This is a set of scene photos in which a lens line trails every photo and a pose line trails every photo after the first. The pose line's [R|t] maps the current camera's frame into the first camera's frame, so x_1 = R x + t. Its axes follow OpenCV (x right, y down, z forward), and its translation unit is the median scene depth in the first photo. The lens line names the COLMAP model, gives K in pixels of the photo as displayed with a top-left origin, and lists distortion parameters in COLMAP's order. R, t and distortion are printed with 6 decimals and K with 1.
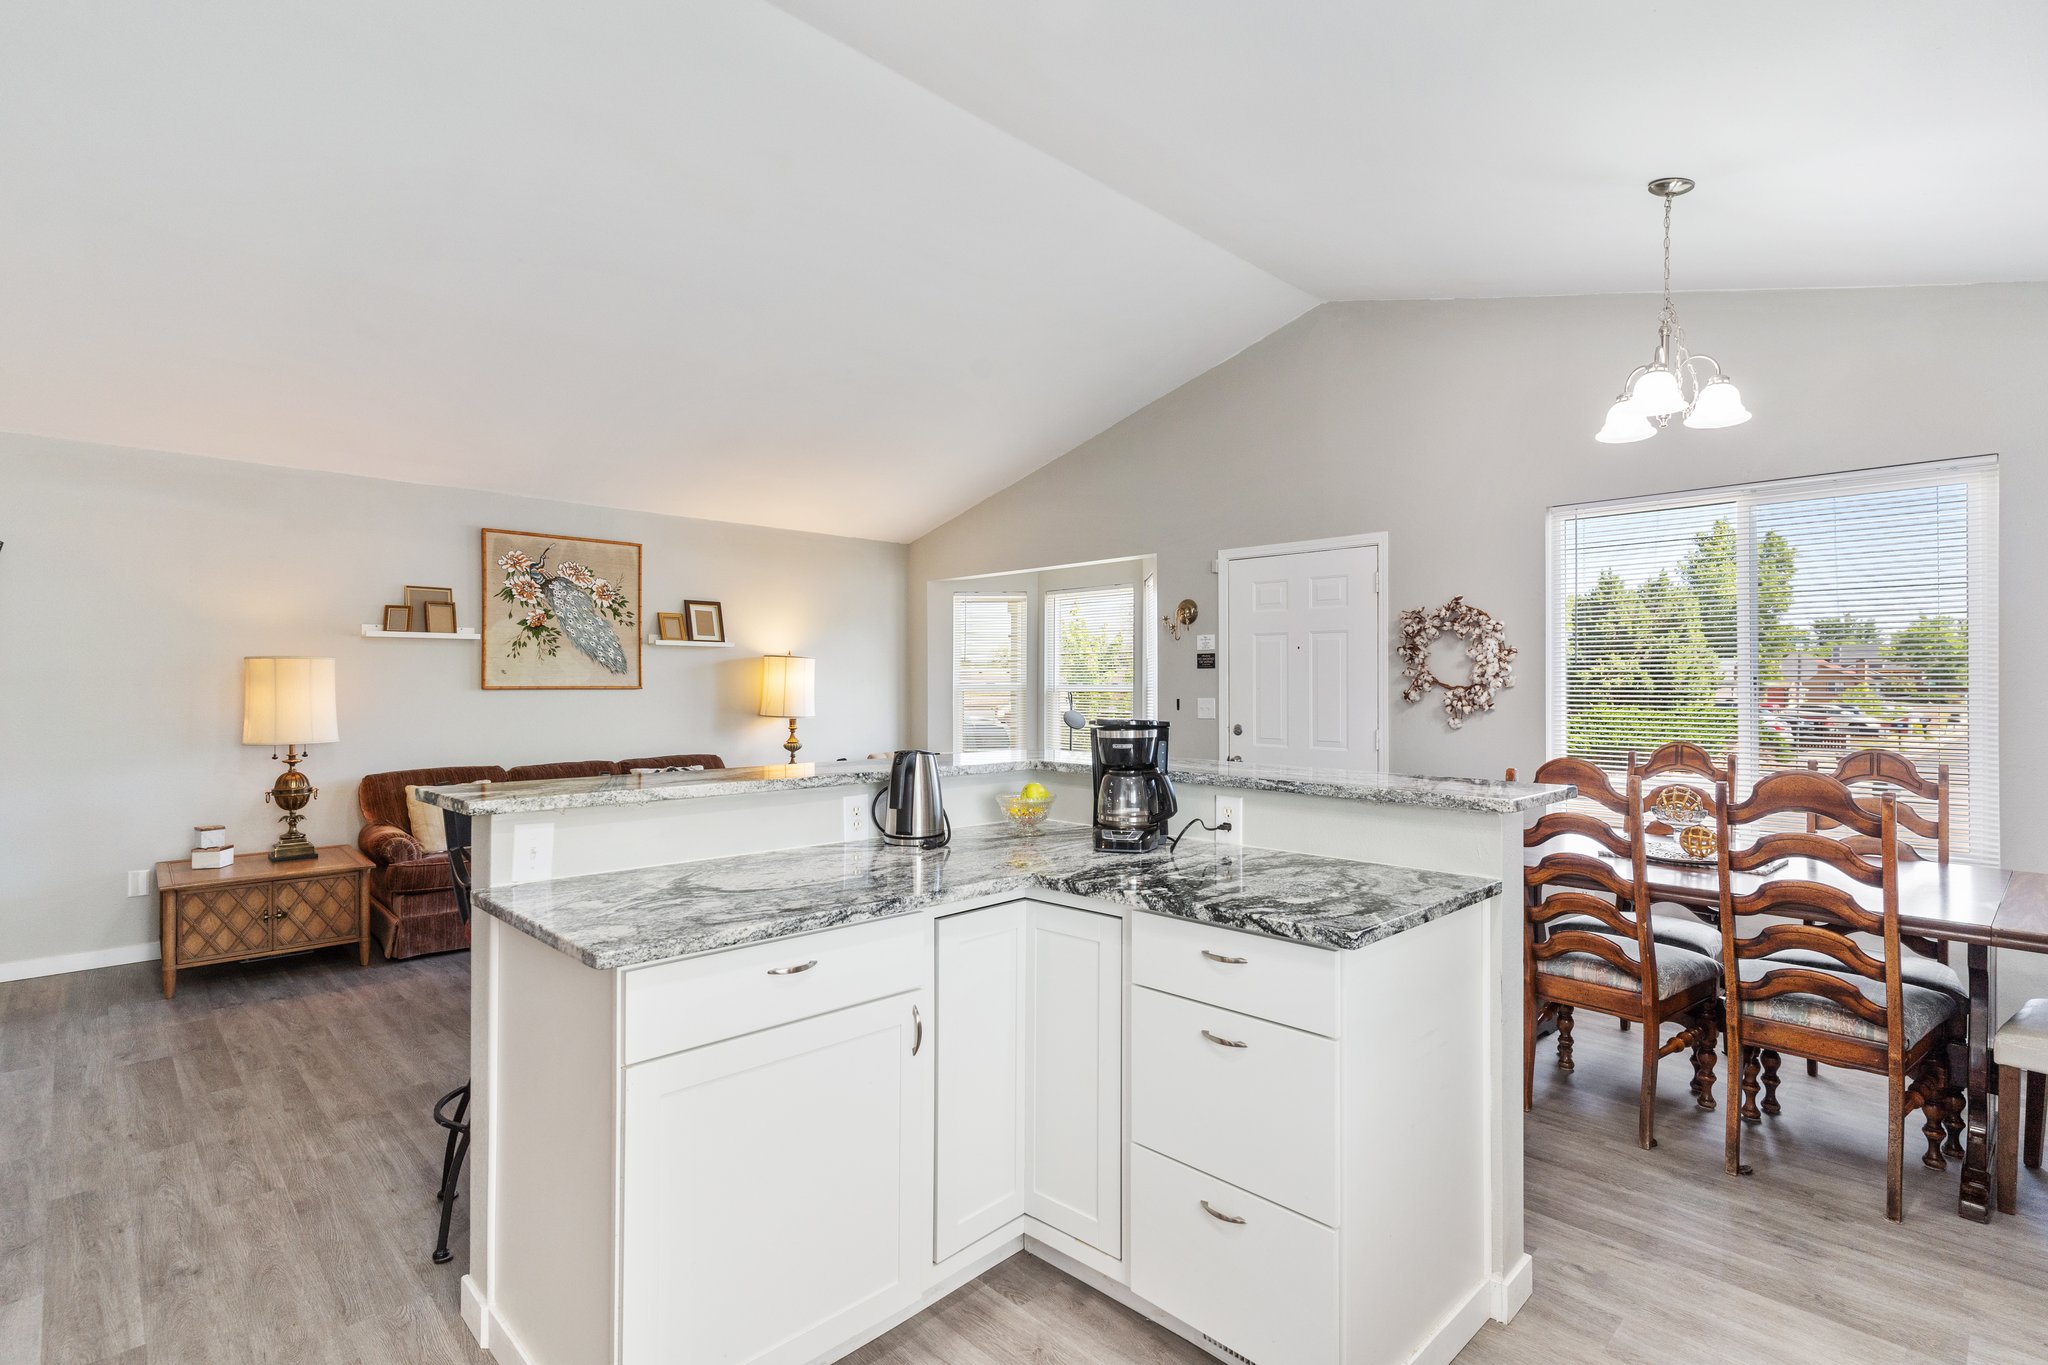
lens RADIAL K [[987.5, 0, 995.6], [0, 987.5, 677.7], [0, 0, 1]] dist [-0.004890, 0.002424]
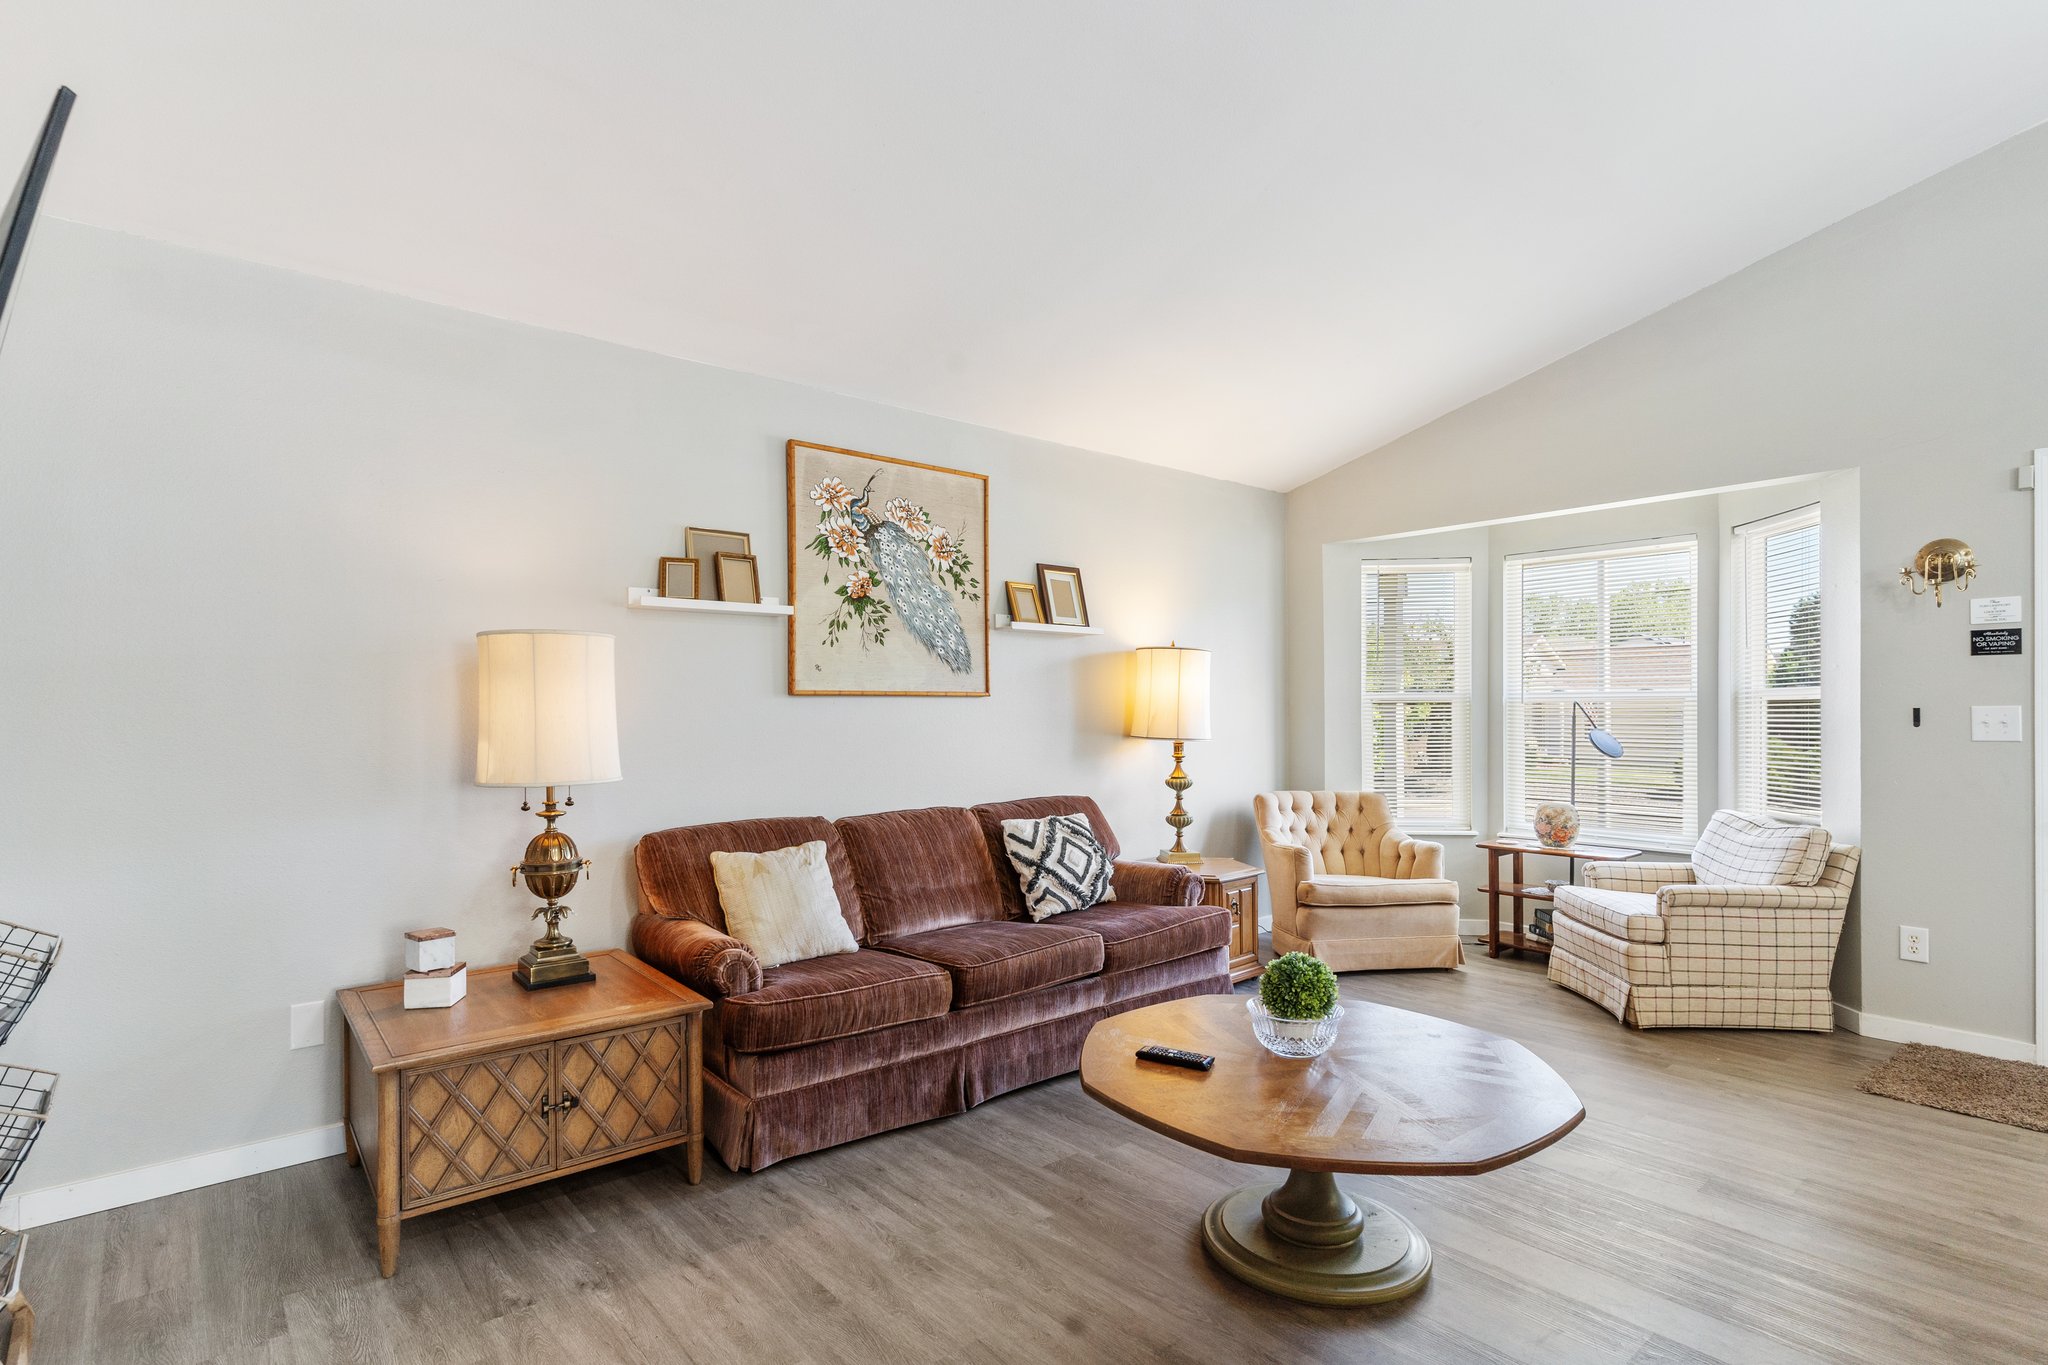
lens RADIAL K [[987.5, 0, 942.6], [0, 987.5, 725.2], [0, 0, 1]] dist [-0.004890, 0.002424]
pose [[0.996415, -0.002111, -0.084573, -0.393894], [0.003937, 0.999763, 0.021426, 0.019157], [0.084508, -0.021682, 0.996187, 0.401093]]
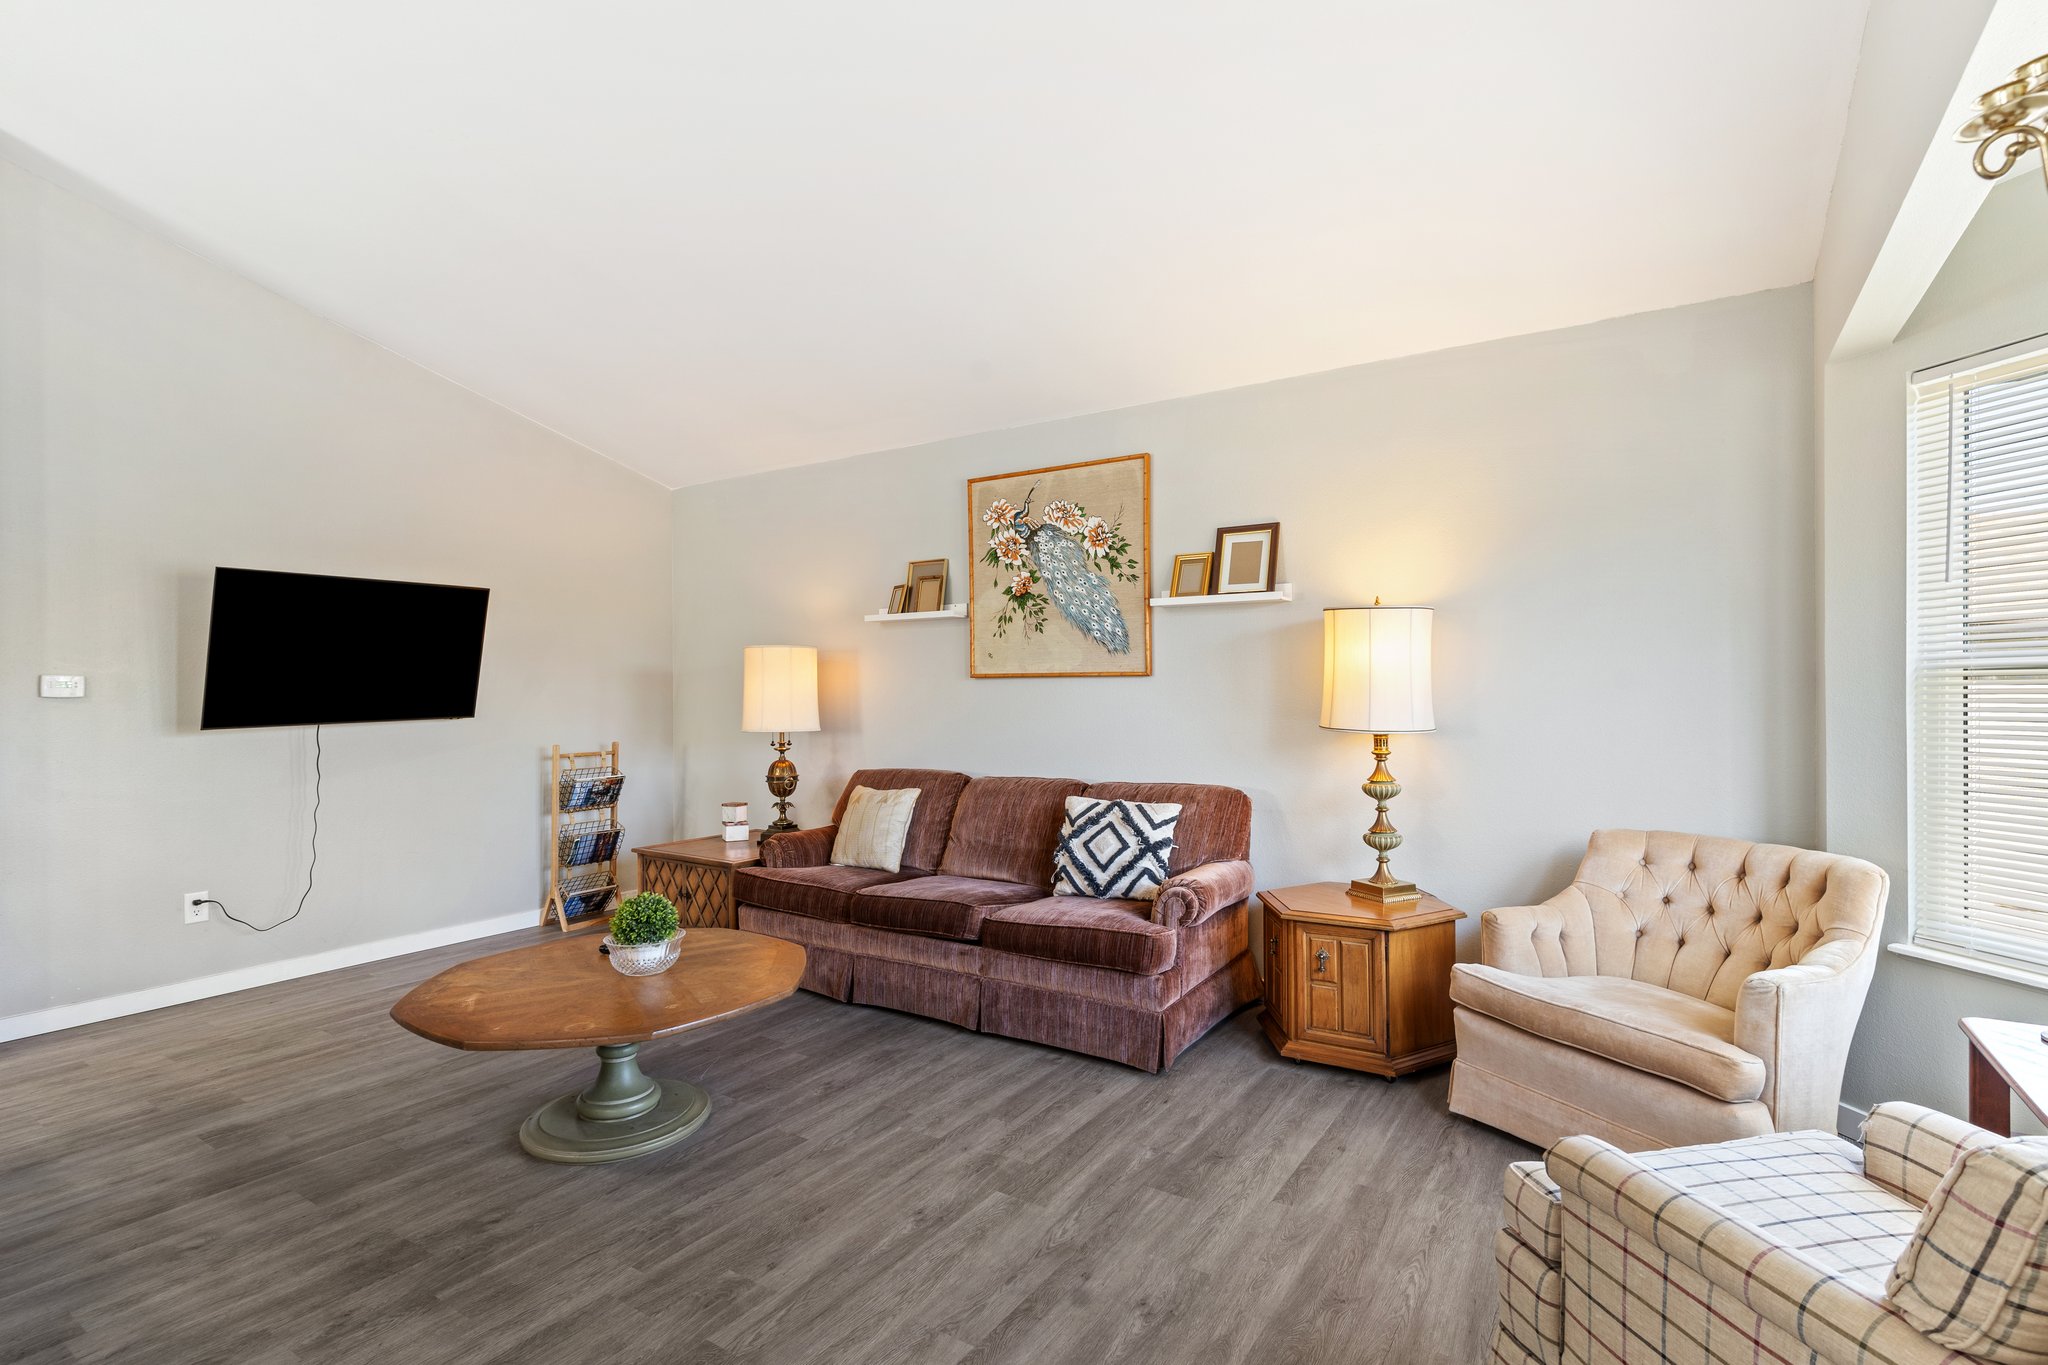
lens RADIAL K [[987.5, 0, 1023.4], [0, 987.5, 676.7], [0, 0, 1]] dist [-0.004890, 0.002424]
pose [[0.239732, -0.008029, -0.970806, 0.297801], [0.011540, 0.999919, -0.005420, 0.016882], [0.970771, -0.009904, 0.239805, 0.901508]]
